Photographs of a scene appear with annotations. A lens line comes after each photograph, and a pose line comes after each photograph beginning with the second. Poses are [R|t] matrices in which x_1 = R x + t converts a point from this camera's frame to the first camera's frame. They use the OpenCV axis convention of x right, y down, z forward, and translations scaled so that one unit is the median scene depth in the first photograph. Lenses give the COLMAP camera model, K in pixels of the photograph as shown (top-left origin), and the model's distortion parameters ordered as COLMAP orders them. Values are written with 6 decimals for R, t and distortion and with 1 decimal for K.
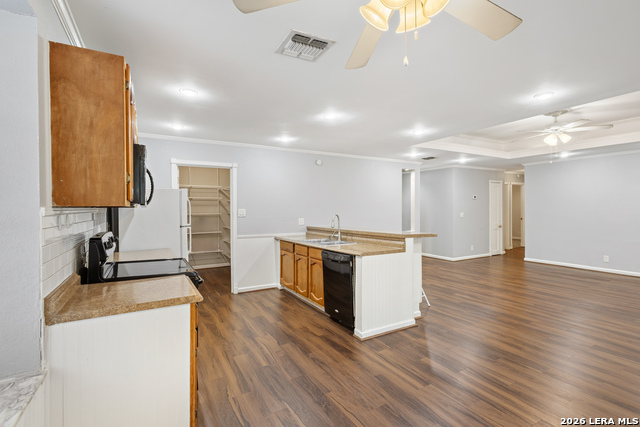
lens RADIAL K [[296.7, 0, 323.0], [0, 296.7, 212.0], [0, 0, 1]] dist [0.020153, -0.000764]
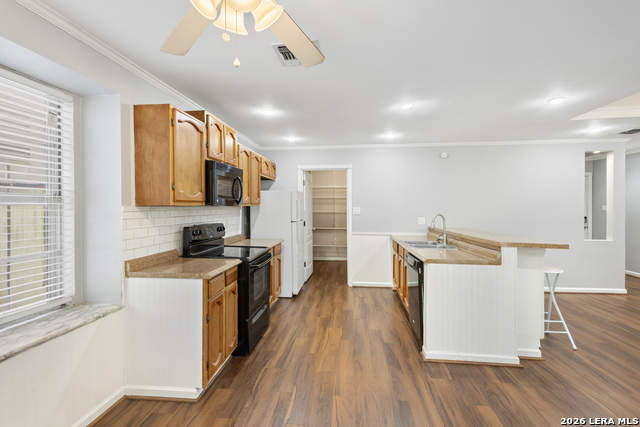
lens RADIAL K [[296.7, 0, 324.3], [0, 296.7, 209.9], [0, 0, 1]] dist [0.020153, -0.000764]
pose [[0.812572, 0.011905, -0.582739, 0.379825], [-0.011361, 0.999925, 0.004586, -0.006513], [0.582750, 0.002894, 0.812646, 0.120659]]
